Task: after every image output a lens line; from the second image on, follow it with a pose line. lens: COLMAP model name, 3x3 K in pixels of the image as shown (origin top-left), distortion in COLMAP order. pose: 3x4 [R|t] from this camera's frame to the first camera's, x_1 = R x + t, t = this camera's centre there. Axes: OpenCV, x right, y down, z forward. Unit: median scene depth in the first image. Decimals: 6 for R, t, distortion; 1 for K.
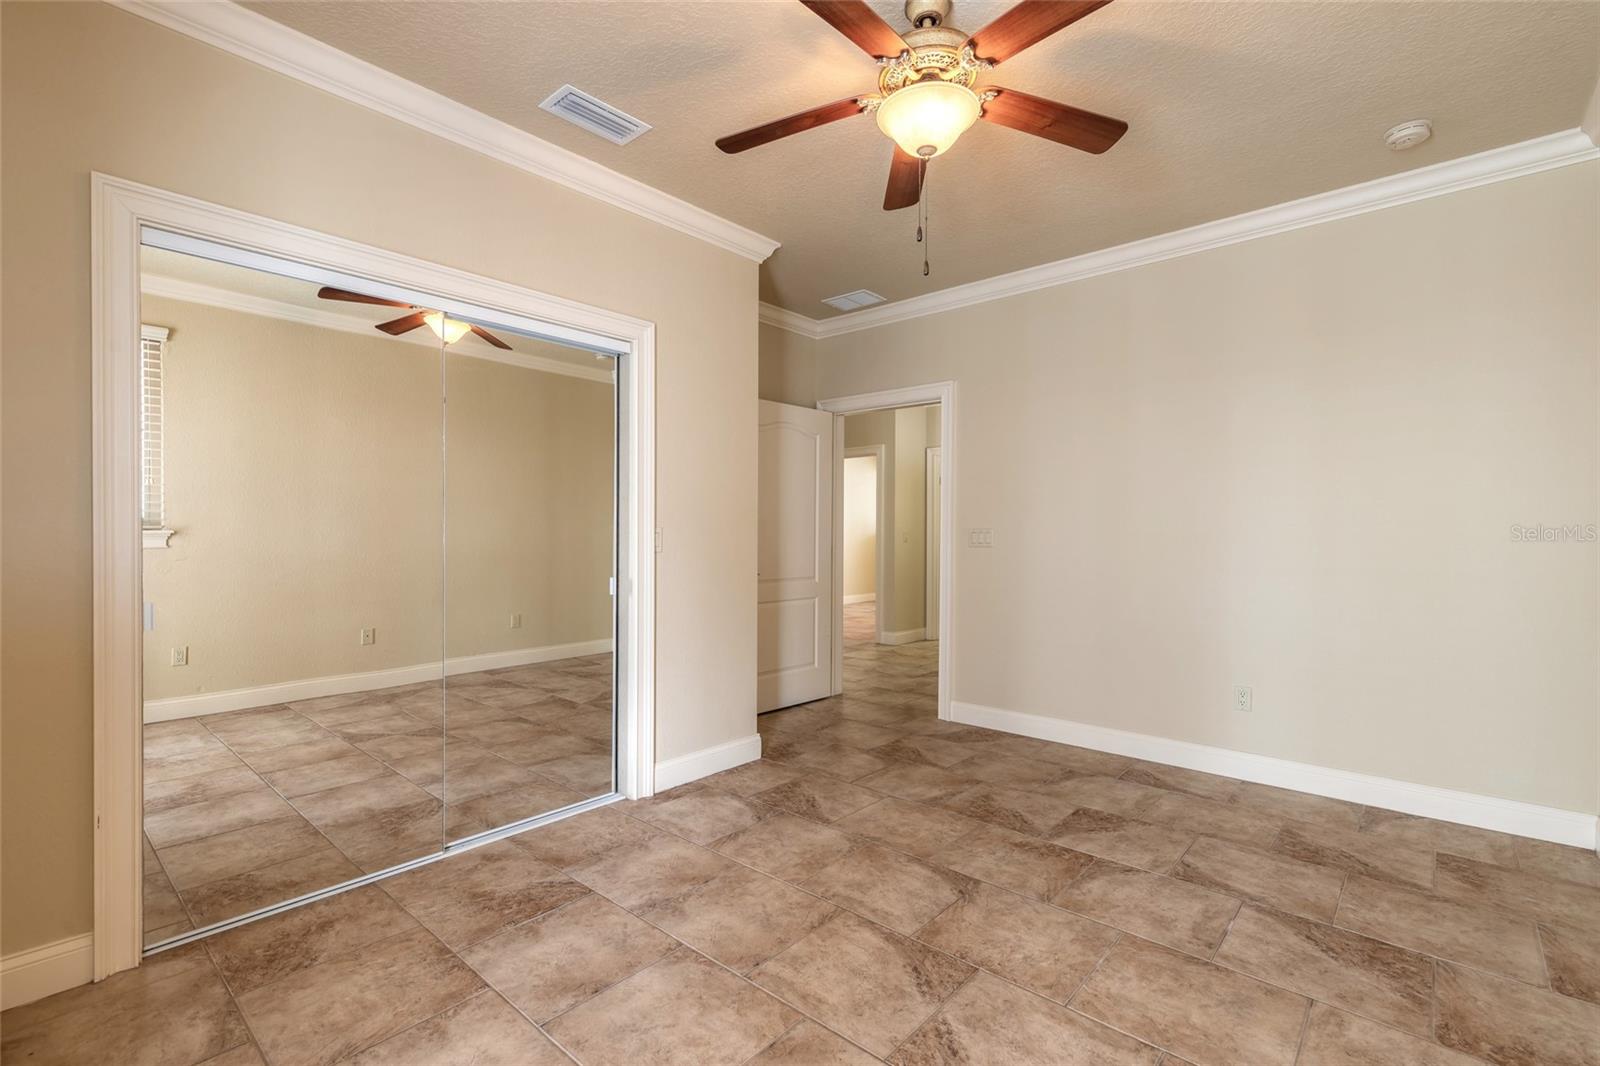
lens RADIAL K [[725.0, 0, 797.1], [0, 725.0, 535.0], [0, 0, 1]] dist [0.004171, 0.000547]
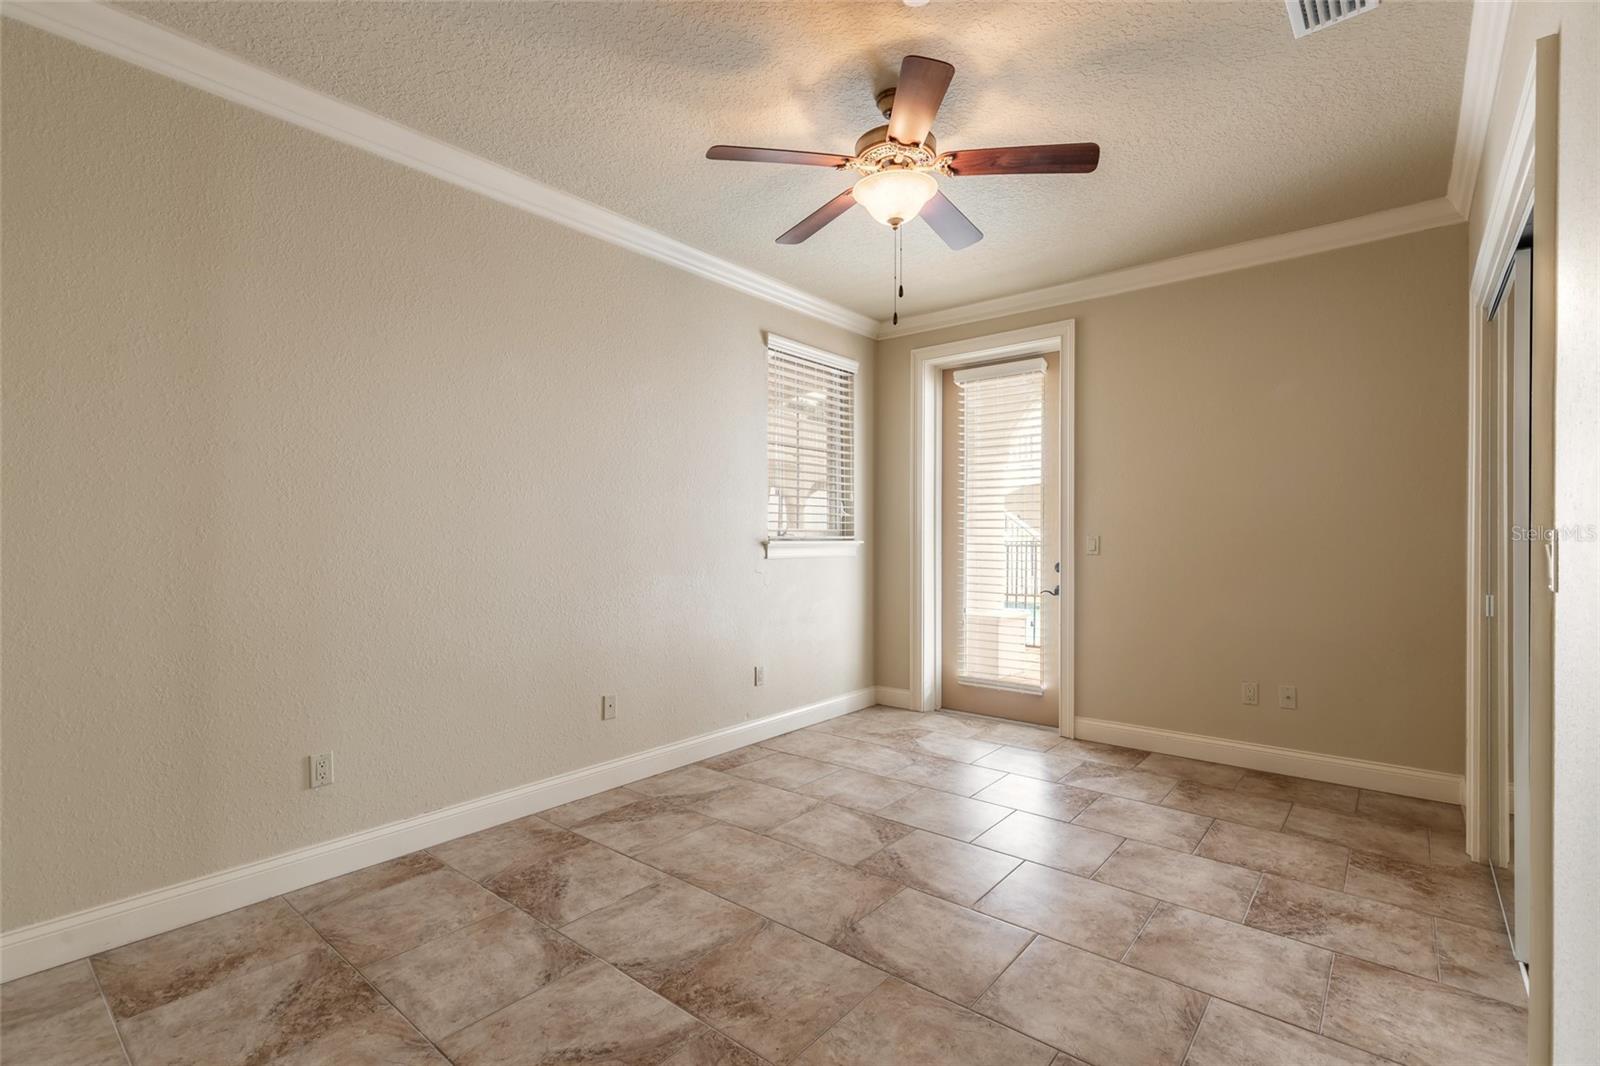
lens RADIAL K [[725.0, 0, 800.0], [0, 725.0, 536.9], [0, 0, 1]] dist [0.004171, 0.000547]
pose [[-0.999463, -0.003203, -0.032620, 0.338041], [-0.003298, 0.999991, 0.002849, -0.009368], [0.032611, 0.002955, -0.999464, 1.992876]]
